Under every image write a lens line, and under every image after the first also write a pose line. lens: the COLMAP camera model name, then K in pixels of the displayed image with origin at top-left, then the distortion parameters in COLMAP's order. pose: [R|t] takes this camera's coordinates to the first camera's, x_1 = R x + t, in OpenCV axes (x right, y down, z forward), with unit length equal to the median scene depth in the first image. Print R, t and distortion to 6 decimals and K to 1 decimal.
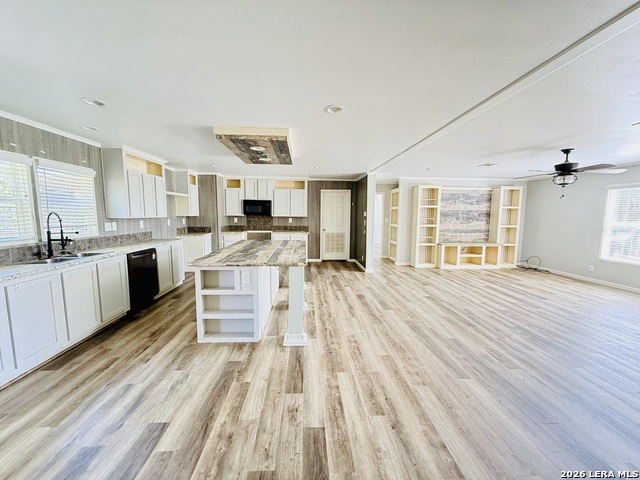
lens RADIAL K [[252.1, 0, 318.1], [0, 252.1, 239.5], [0, 0, 1]] dist [-0.006514, -0.000060]
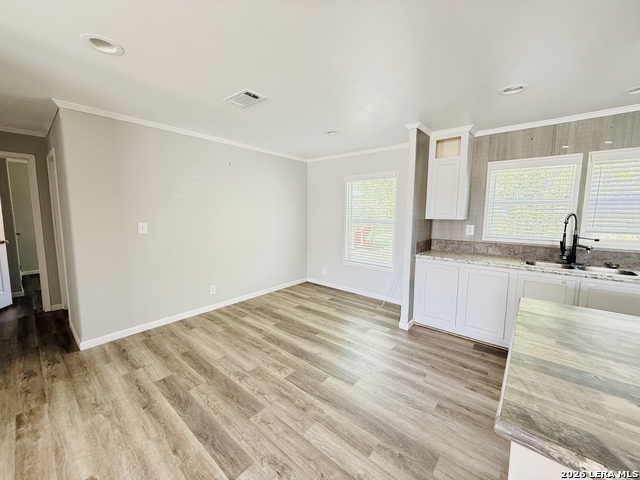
lens RADIAL K [[252.1, 0, 316.6], [0, 252.1, 239.7], [0, 0, 1]] dist [-0.006514, -0.000060]
pose [[-0.688257, 0.067267, -0.722342, 0.096968], [-0.084779, 0.981412, 0.172171, -0.041988], [0.720496, 0.179737, -0.669761, 0.428491]]
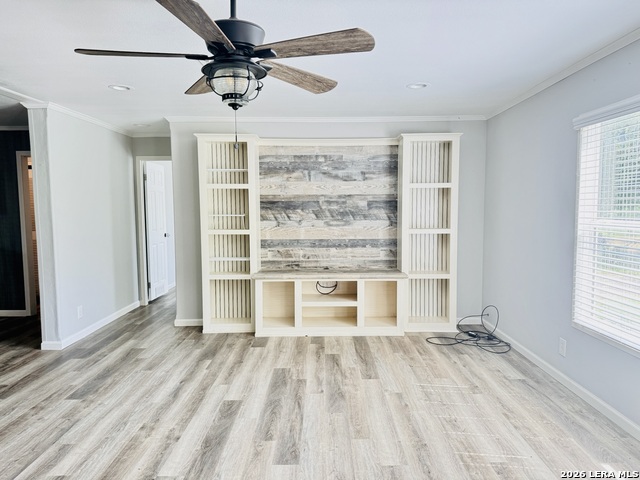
lens RADIAL K [[446.9, 0, 320.8], [0, 446.9, 241.7], [0, 0, 1]] dist [0.016658, -0.015661]
pose [[0.999403, -0.009644, -0.033177, 0.671927], [0.008806, 0.999641, -0.025293, -0.020831], [0.033409, 0.024986, 0.999129, 0.292429]]
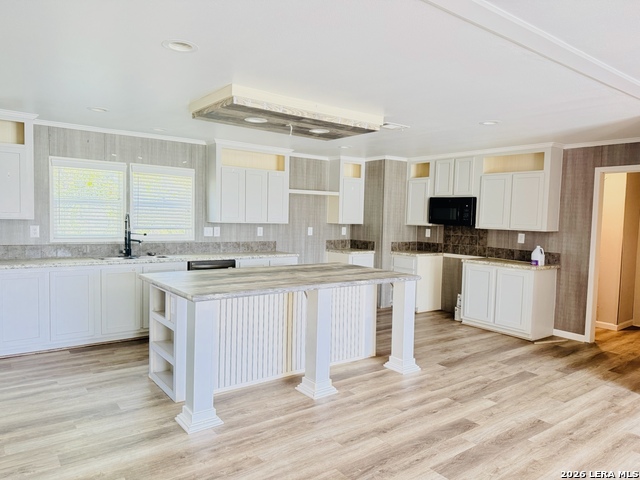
lens RADIAL K [[446.9, 0, 318.1], [0, 446.9, 243.8], [0, 0, 1]] dist [0.016658, -0.015661]
pose [[0.565950, 0.058734, -0.822345, 0.437679], [-0.106044, 0.994360, -0.001962, -0.028725], [0.817591, 0.088315, 0.568986, 0.263568]]
